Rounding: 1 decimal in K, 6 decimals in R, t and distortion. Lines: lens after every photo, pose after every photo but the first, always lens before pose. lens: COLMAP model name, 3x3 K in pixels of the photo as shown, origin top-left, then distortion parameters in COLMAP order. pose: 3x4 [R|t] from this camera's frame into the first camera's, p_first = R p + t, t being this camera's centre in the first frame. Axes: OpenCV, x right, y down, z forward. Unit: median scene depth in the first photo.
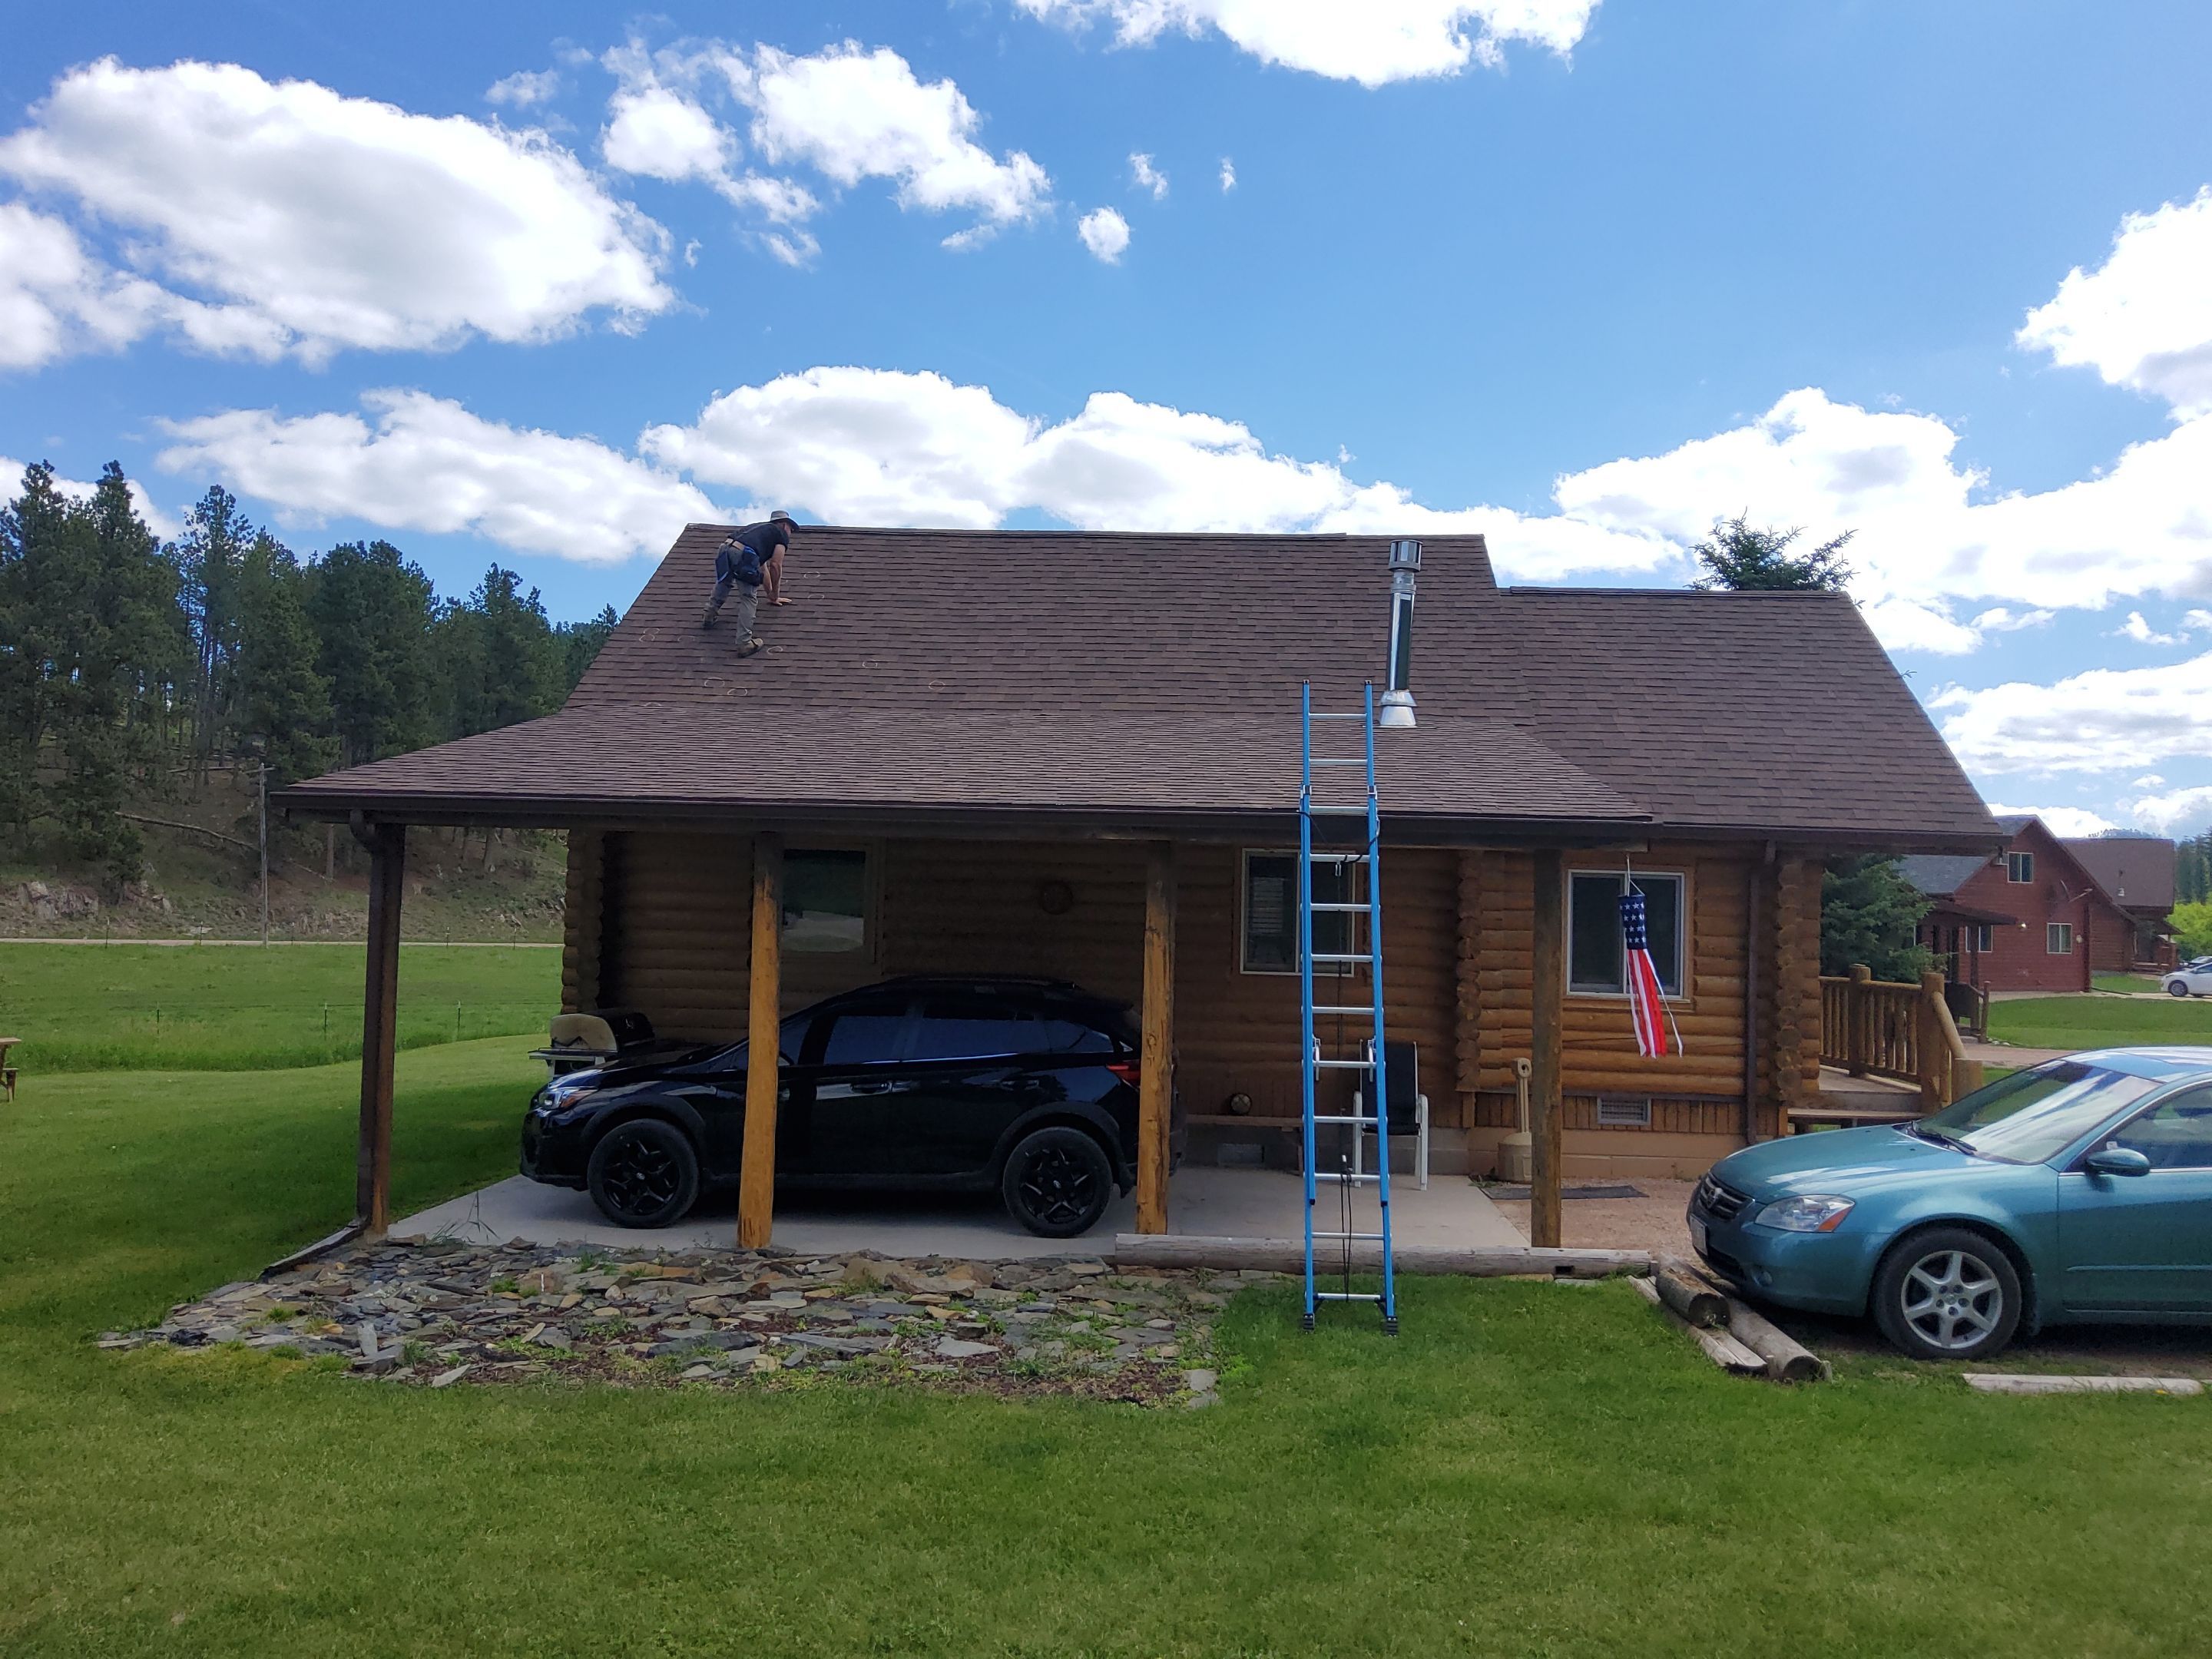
lens RADIAL K [[1683.0, 0, 1123.4], [0, 1683.0, 824.2], [0, 0, 1]] dist [0.086387, -0.200059]
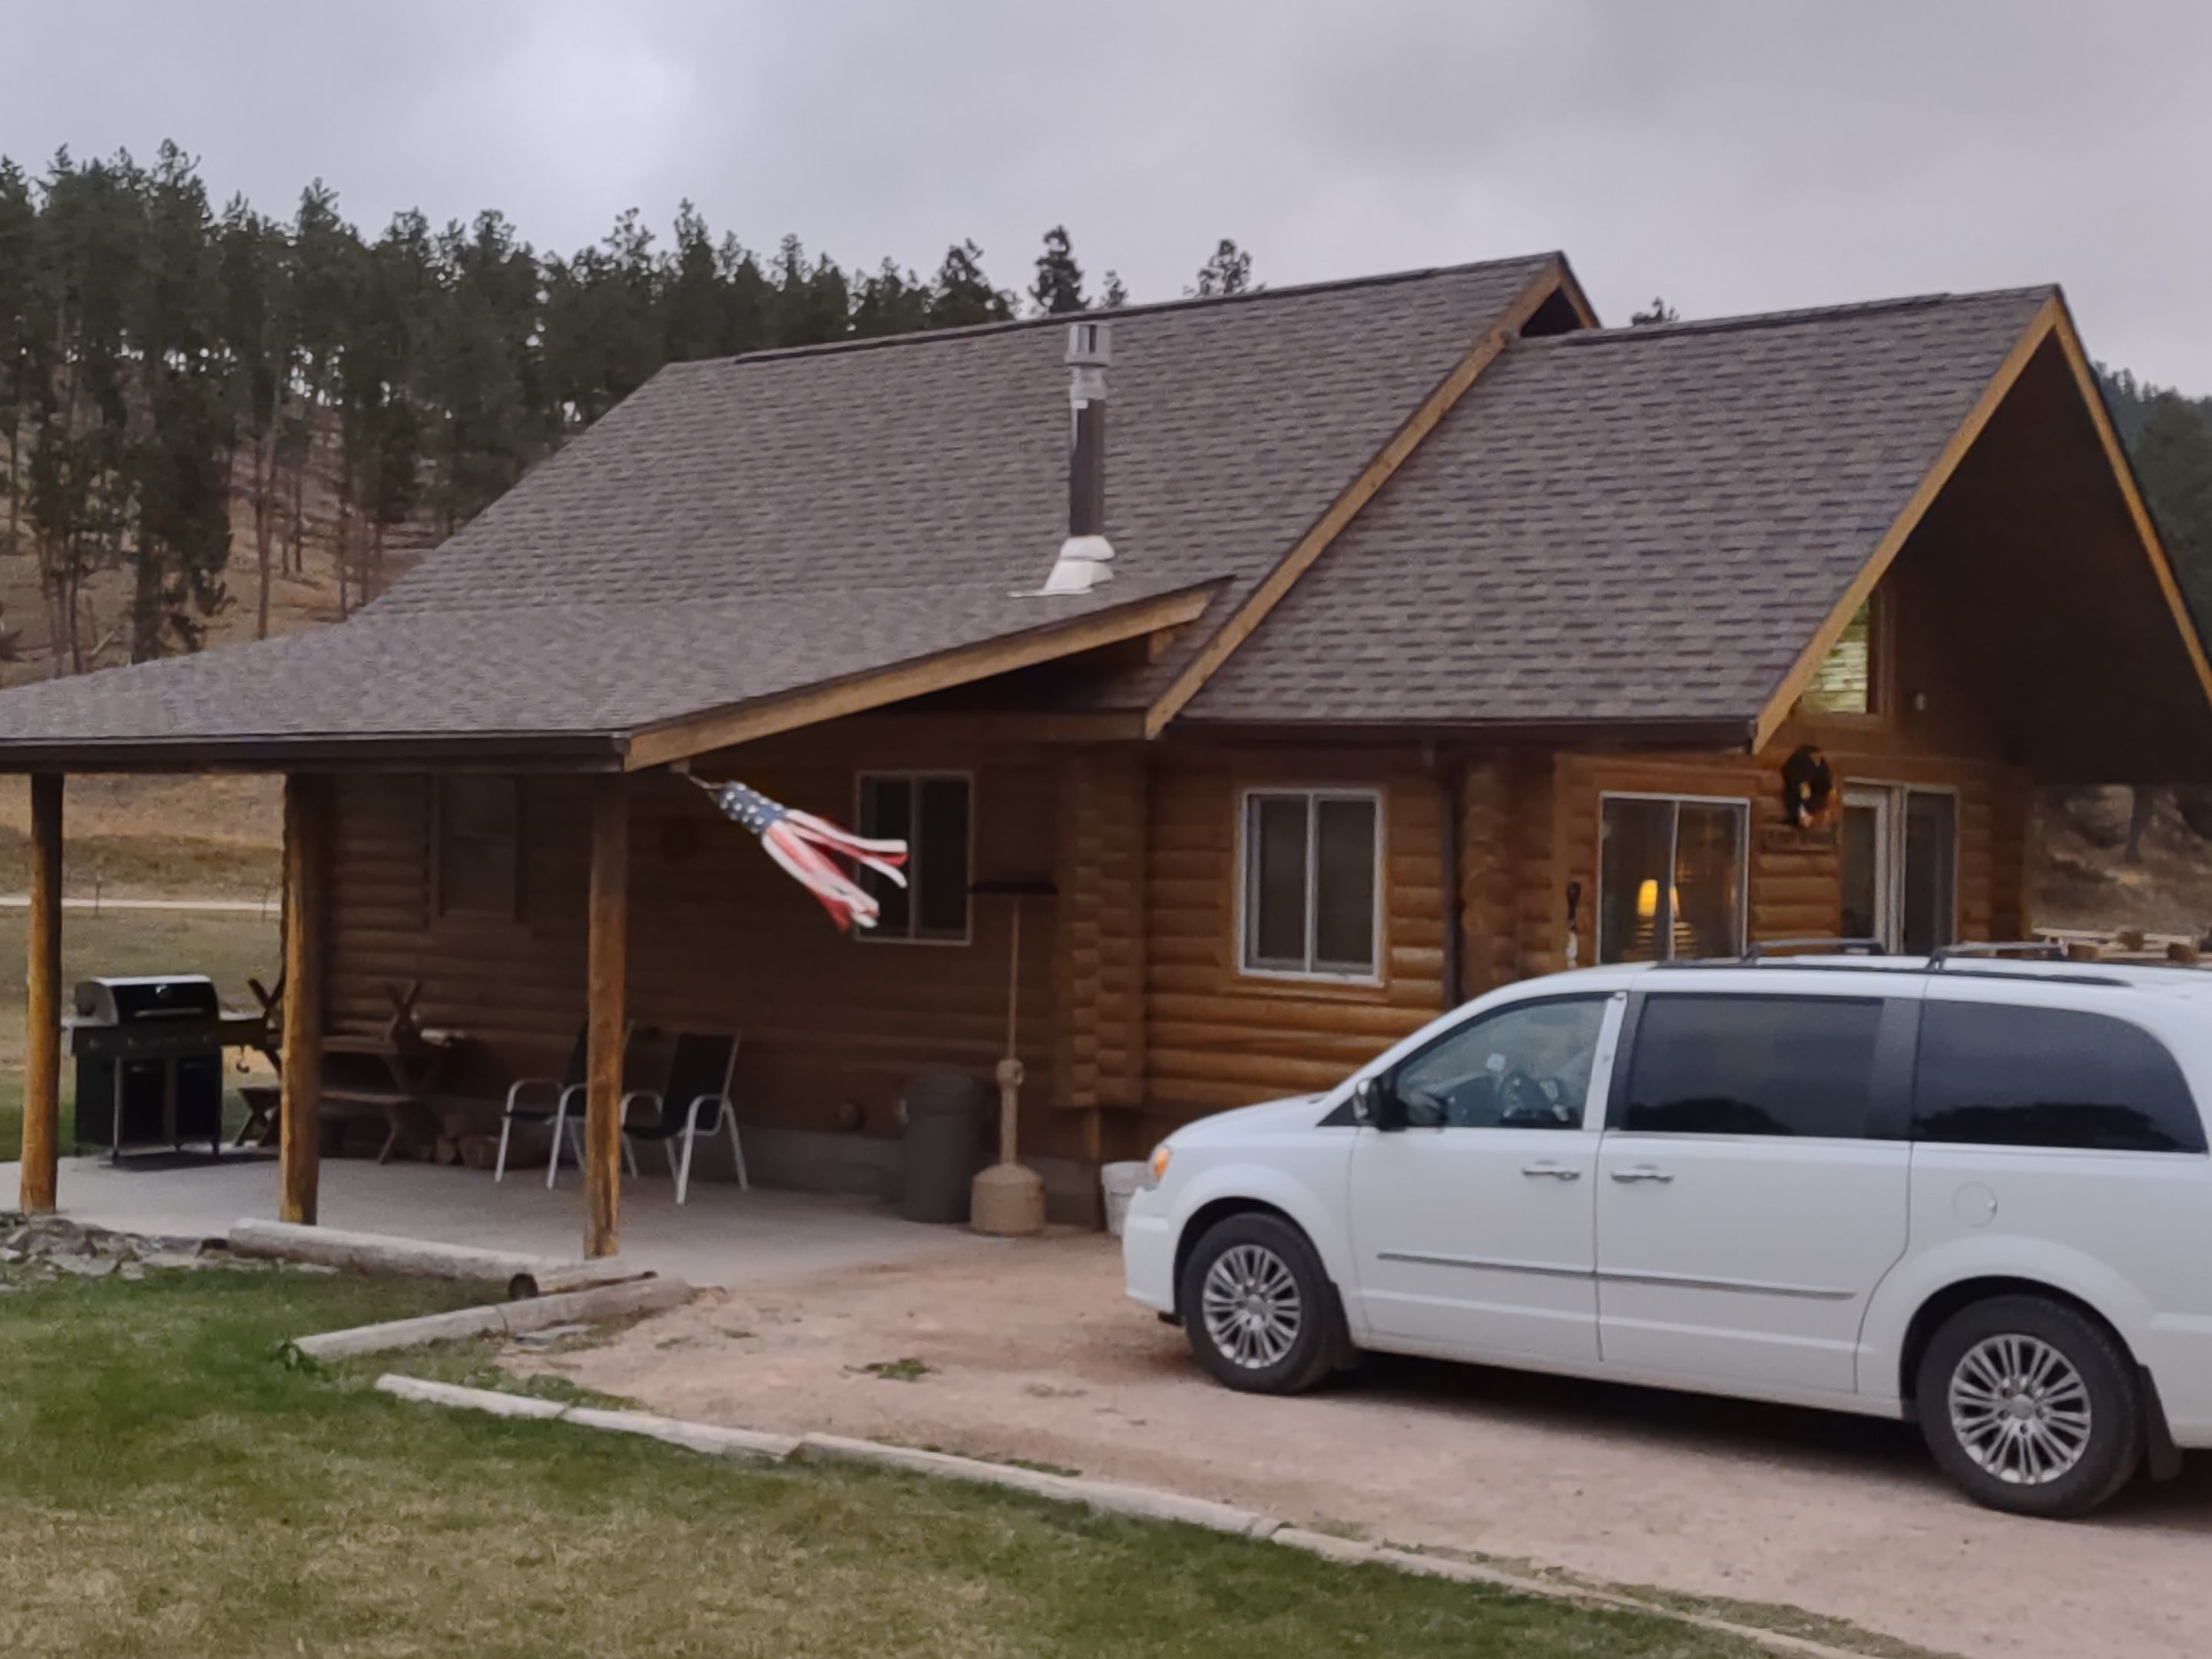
lens RADIAL K [[2960.4, 0, 1106.0], [0, 2960.4, 829.5], [0, 0, 1]] dist [0.018587, 0.032470]
pose [[0.817160, -0.016076, -0.576186, 0.915344], [0.038615, 0.998892, 0.026895, 0.008117], [0.575116, -0.044227, 0.816876, -0.016779]]
